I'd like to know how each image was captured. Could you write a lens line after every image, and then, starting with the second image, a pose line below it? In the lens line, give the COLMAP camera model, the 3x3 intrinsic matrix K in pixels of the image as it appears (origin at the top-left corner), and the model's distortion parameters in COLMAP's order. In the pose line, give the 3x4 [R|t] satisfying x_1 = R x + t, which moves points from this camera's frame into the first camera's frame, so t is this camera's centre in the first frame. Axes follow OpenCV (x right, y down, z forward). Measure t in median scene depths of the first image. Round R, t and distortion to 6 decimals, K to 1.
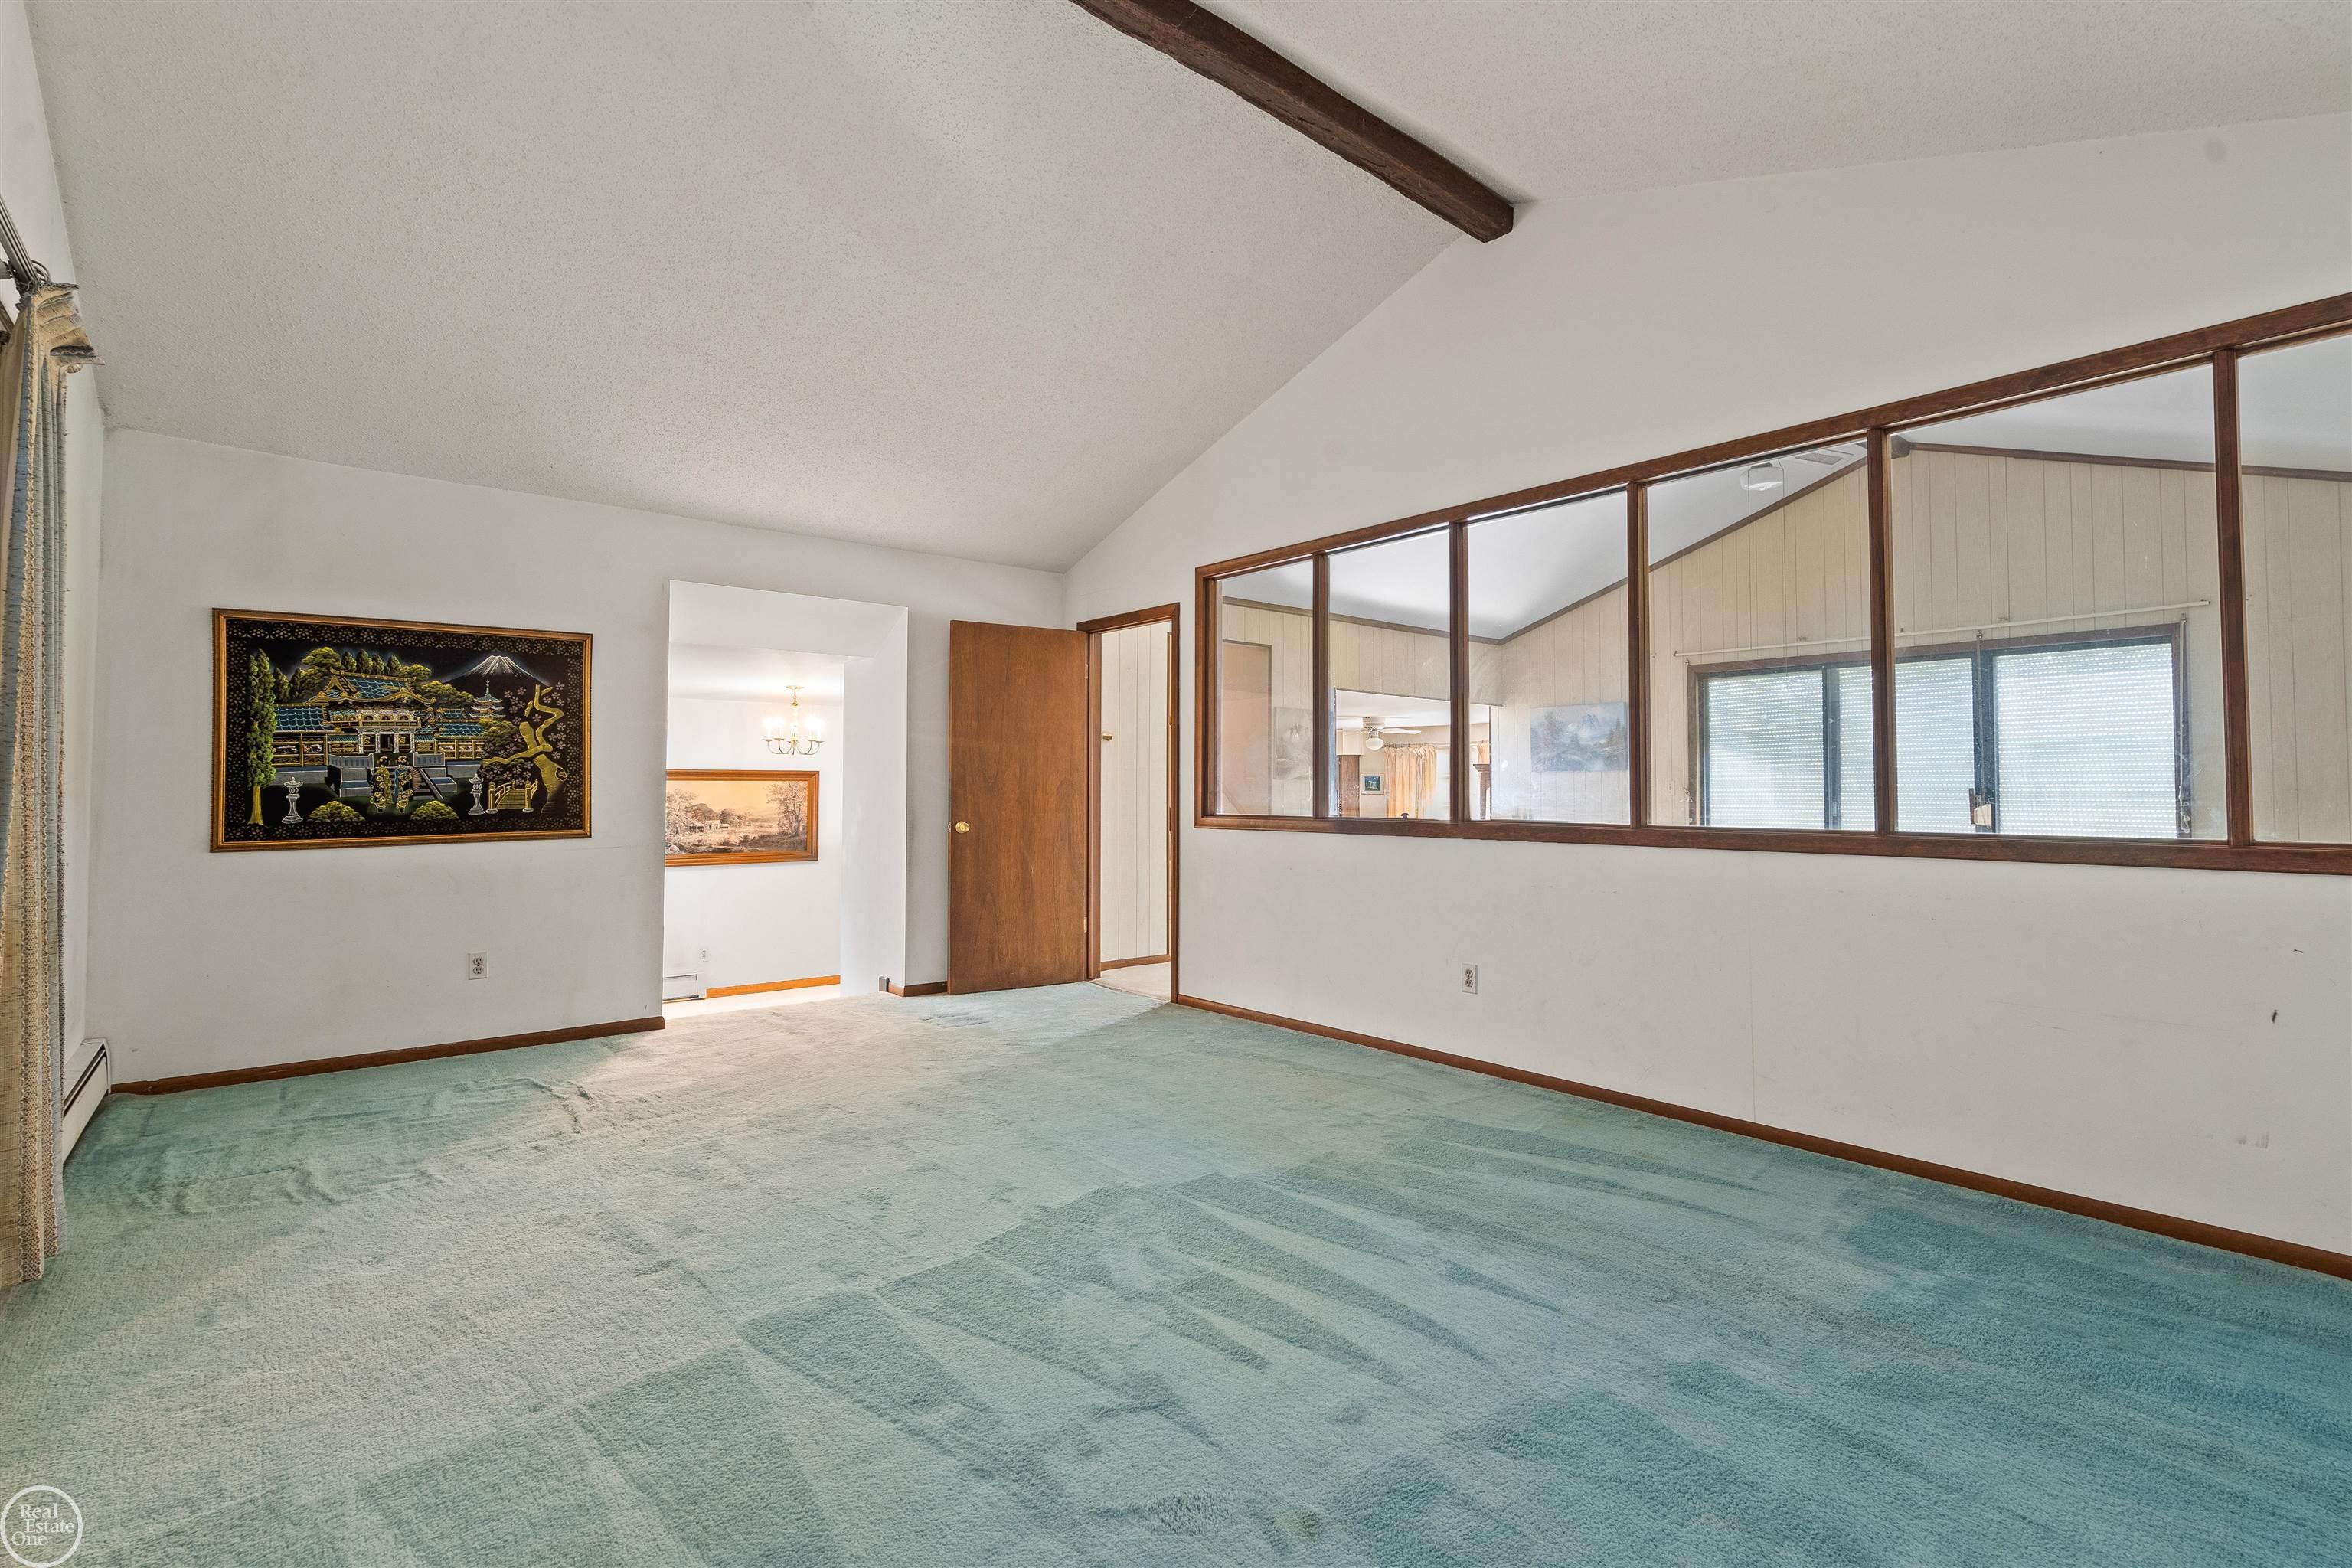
lens RADIAL K [[1073.6, 0, 1175.6], [0, 1073.6, 776.2], [0, 0, 1]] dist [0.001684, 0.000440]
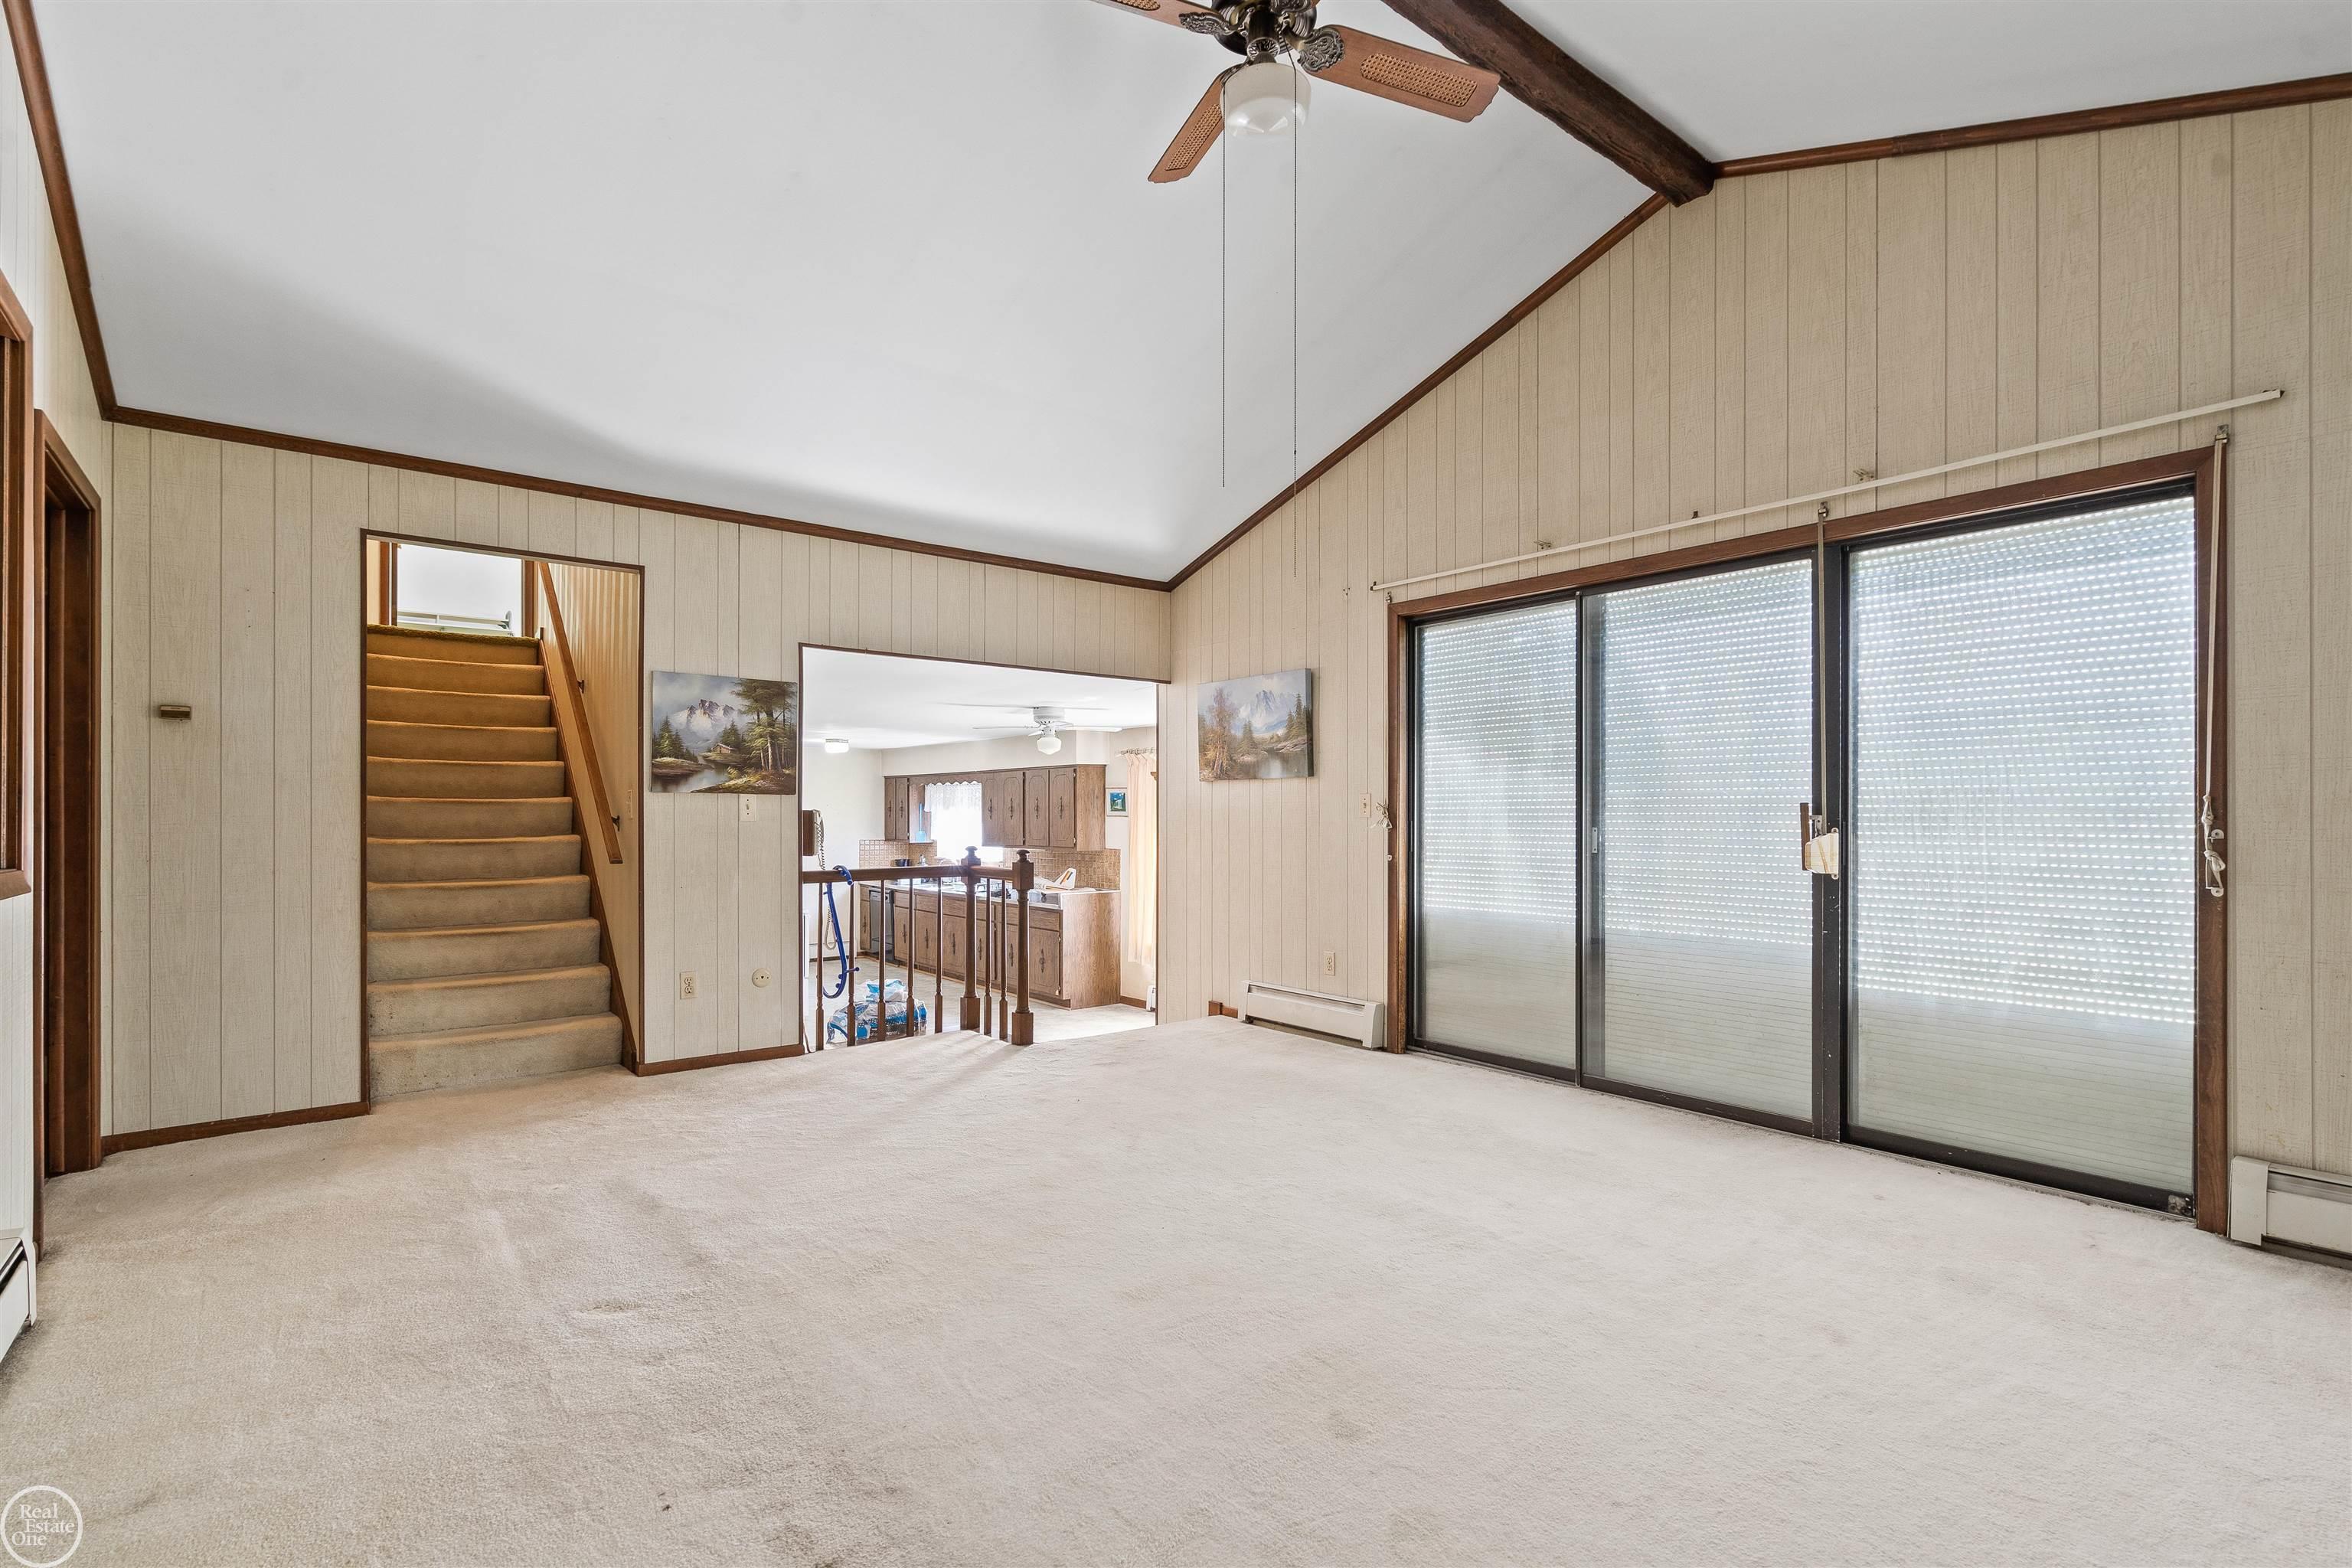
lens RADIAL K [[1073.6, 0, 1159.6], [0, 1073.6, 829.4], [0, 0, 1]] dist [0.001684, 0.000440]
pose [[0.999744, -0.002268, -0.022526, 0.384060], [0.002919, 0.999578, 0.028916, 0.007223], [0.022451, -0.028975, 0.999328, 0.409234]]
